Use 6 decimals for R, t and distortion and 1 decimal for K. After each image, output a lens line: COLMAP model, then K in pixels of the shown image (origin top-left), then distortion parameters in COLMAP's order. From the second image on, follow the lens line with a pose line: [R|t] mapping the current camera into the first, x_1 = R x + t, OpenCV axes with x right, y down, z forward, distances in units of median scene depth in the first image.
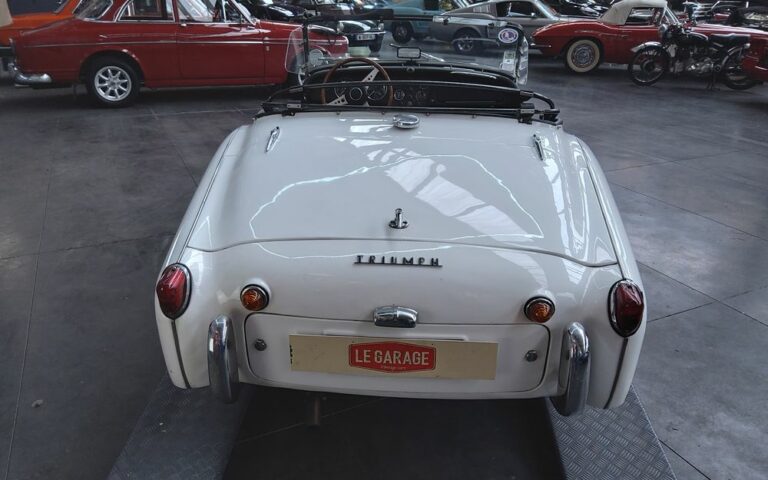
lens RADIAL K [[582.0, 0, 379.6], [0, 582.0, 247.9], [0, 0, 1]] dist [0.065034, -0.108887]
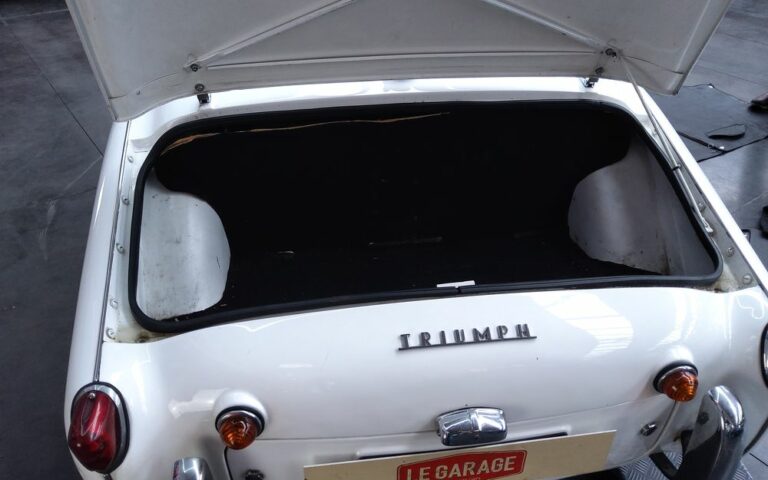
lens RADIAL K [[582.0, 0, 379.6], [0, 582.0, 247.9], [0, 0, 1]] dist [0.065034, -0.108887]
pose [[0.982665, -0.119564, 0.141683, -0.135383], [0.088996, 0.974655, 0.205250, -0.204309], [-0.162632, -0.189083, 0.968400, 0.418794]]
